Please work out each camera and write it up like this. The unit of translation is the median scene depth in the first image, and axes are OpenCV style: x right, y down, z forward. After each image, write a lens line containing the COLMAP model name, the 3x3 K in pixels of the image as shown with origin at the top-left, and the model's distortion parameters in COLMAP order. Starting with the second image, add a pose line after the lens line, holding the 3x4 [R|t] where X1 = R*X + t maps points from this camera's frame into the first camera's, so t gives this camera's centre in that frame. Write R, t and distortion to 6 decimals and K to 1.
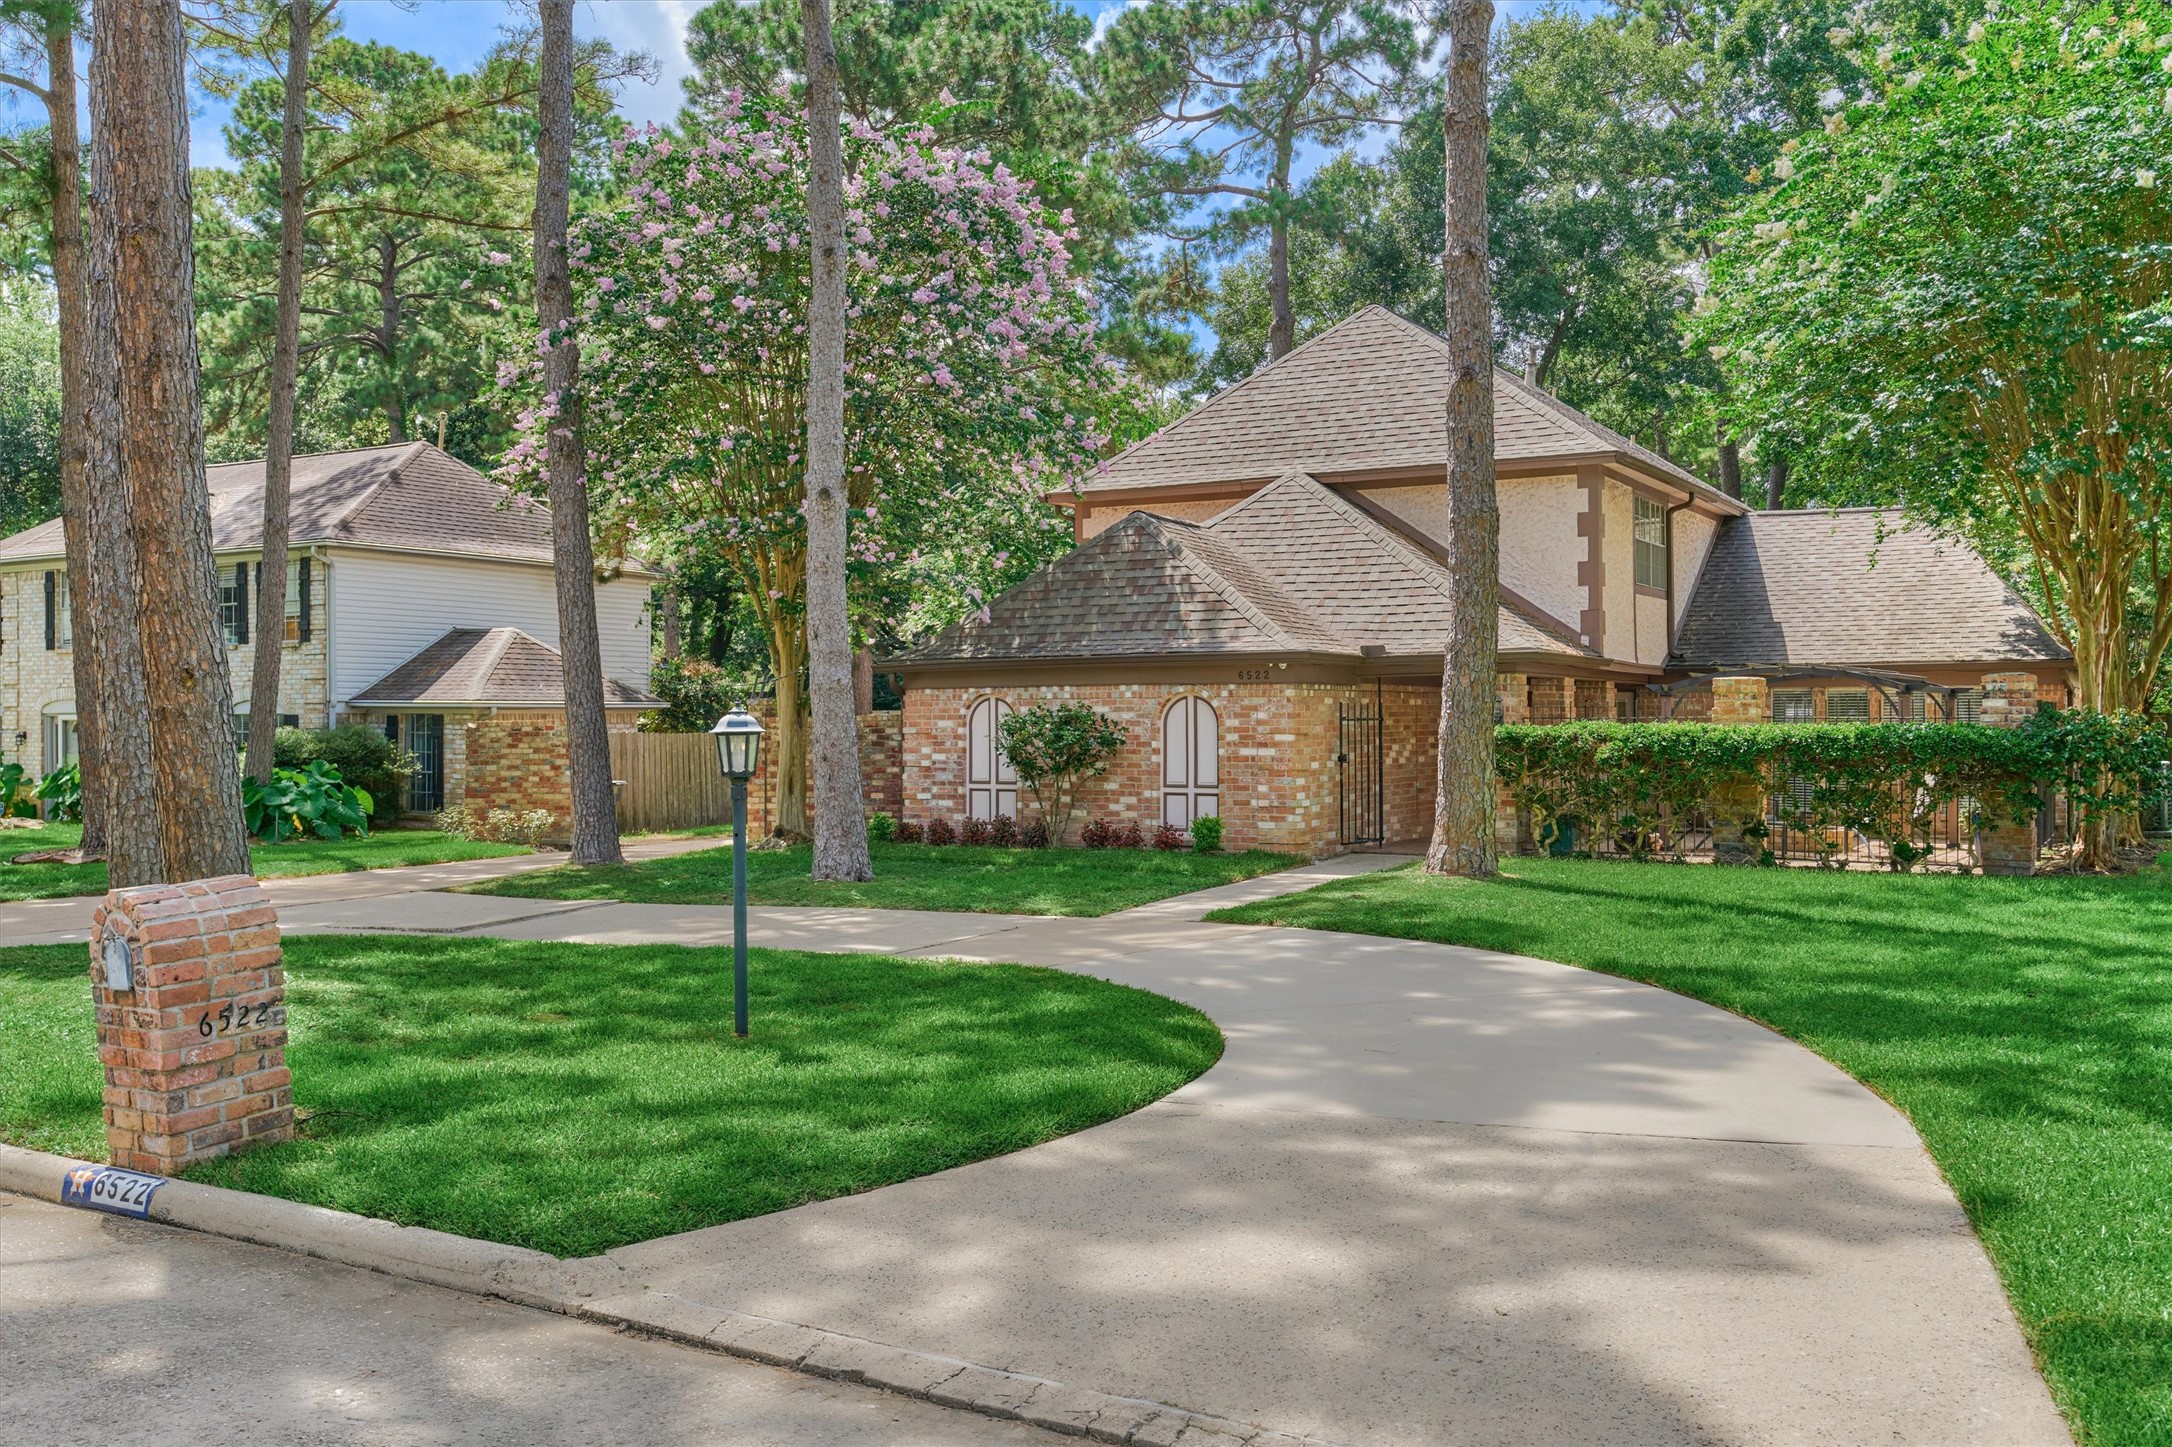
lens RADIAL K [[1920.2, 0, 1086.1], [0, 1920.2, 727.8], [0, 0, 1]] dist [0.007444, 0.001778]
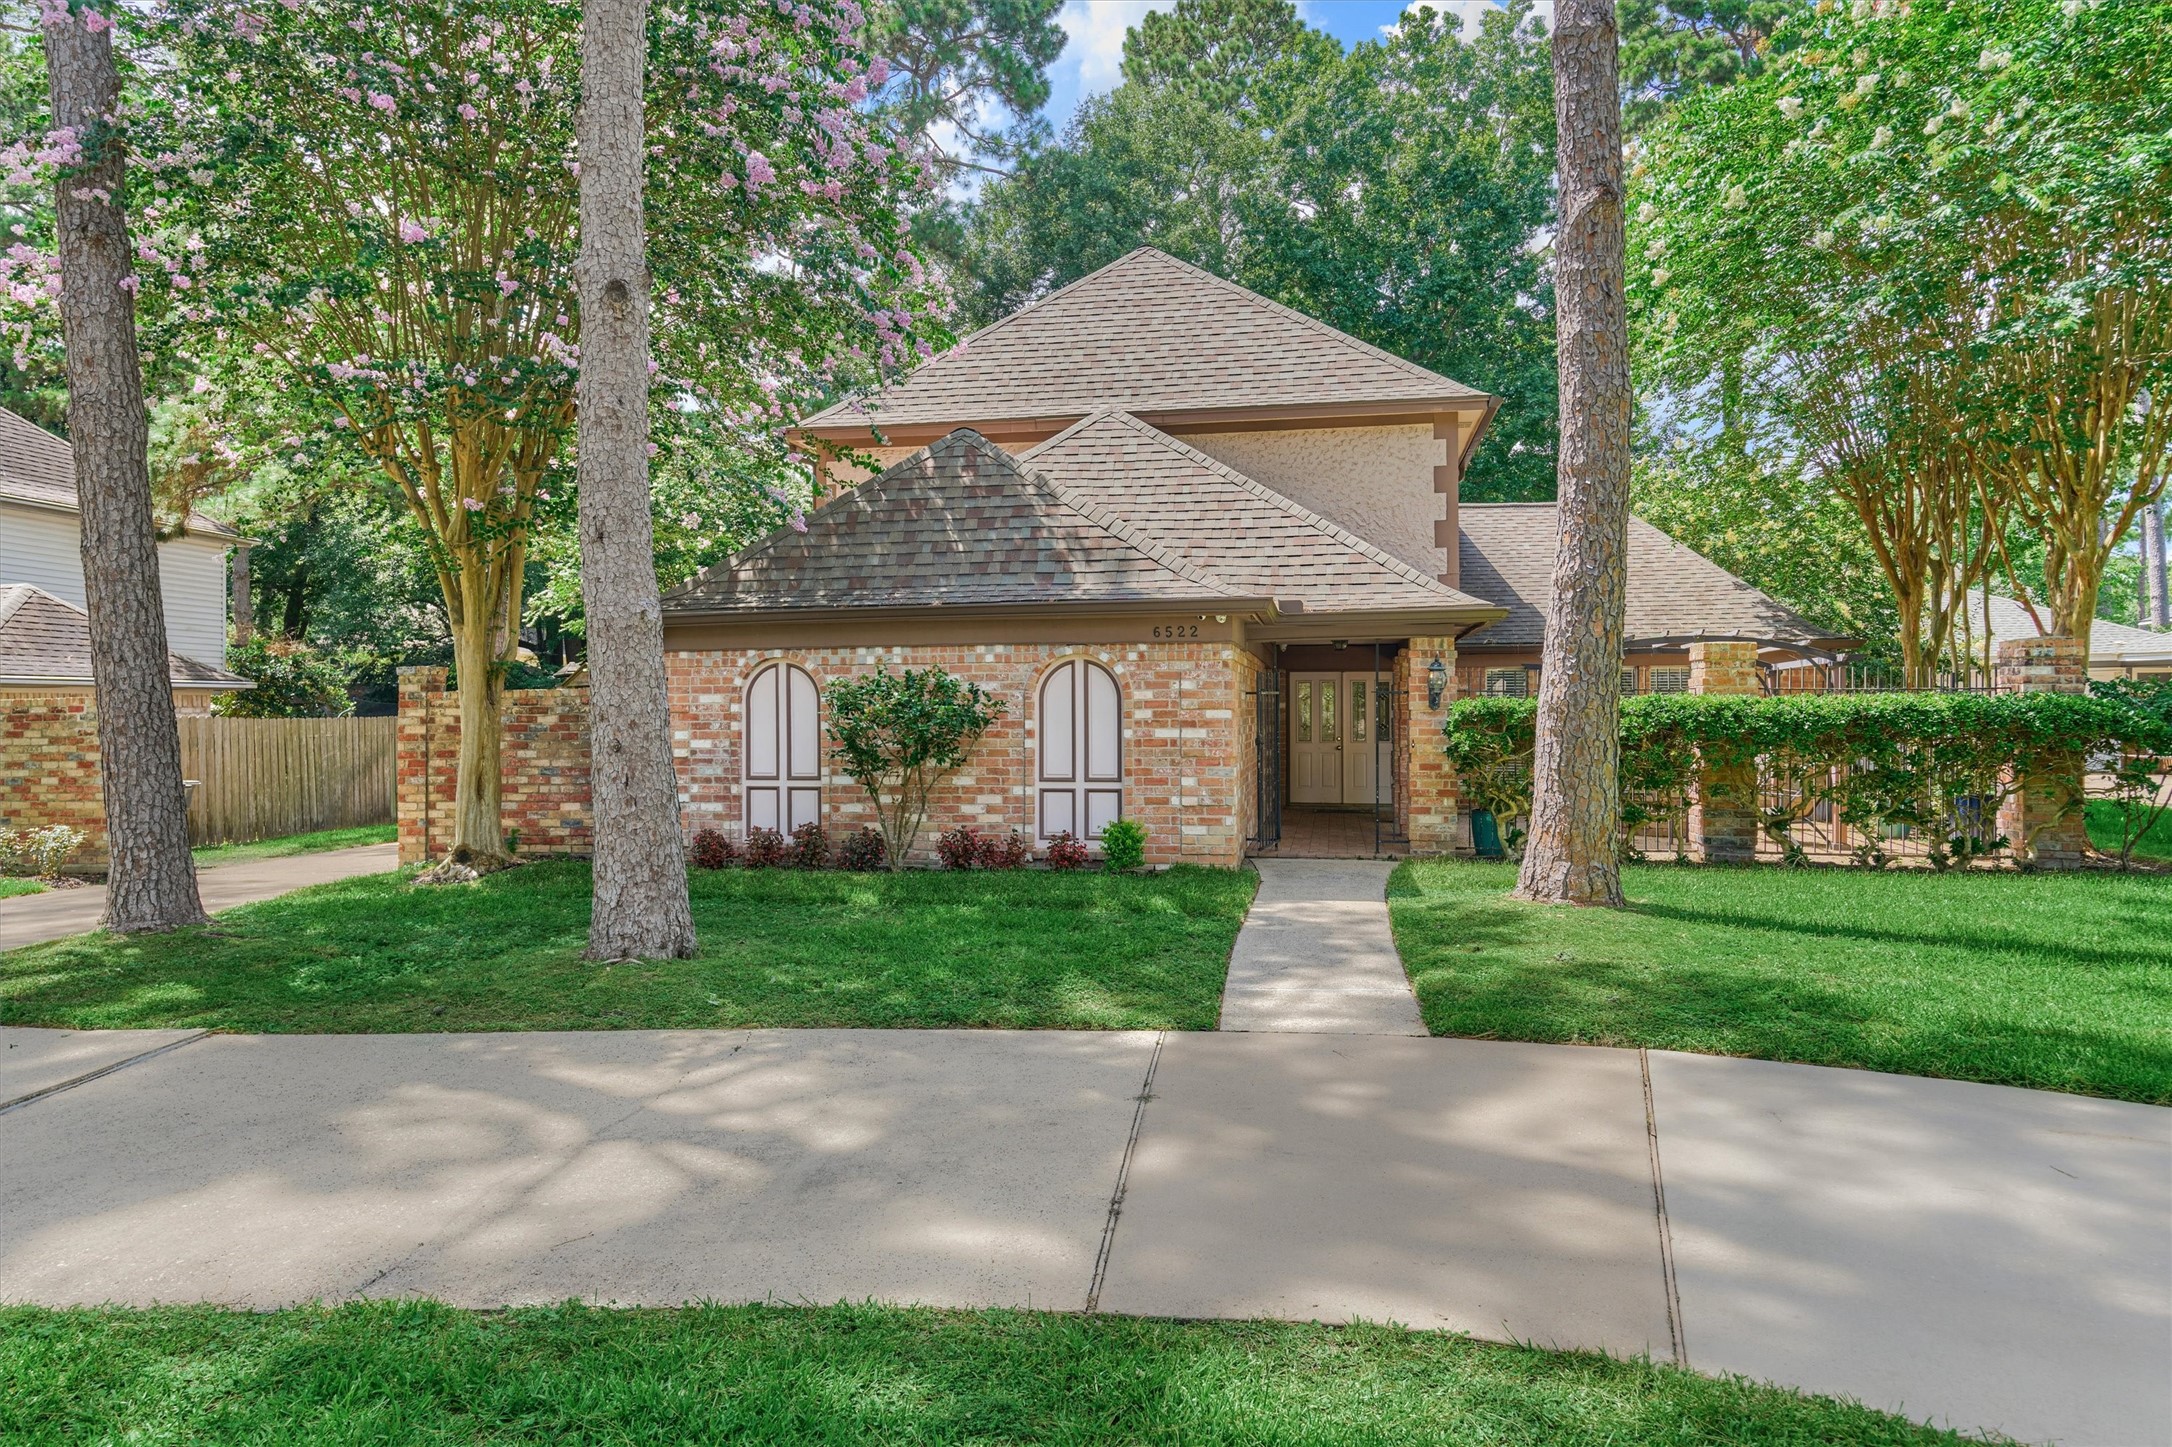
lens RADIAL K [[1353.6, 0, 1085.0], [0, 1353.6, 716.4], [0, 0, 1]] dist [-0.004423, -0.000870]
pose [[0.937611, -0.002355, 0.347677, -0.121561], [0.003642, 0.999989, -0.003047, 0.006814], [-0.347666, 0.004123, 0.937609, 0.475295]]
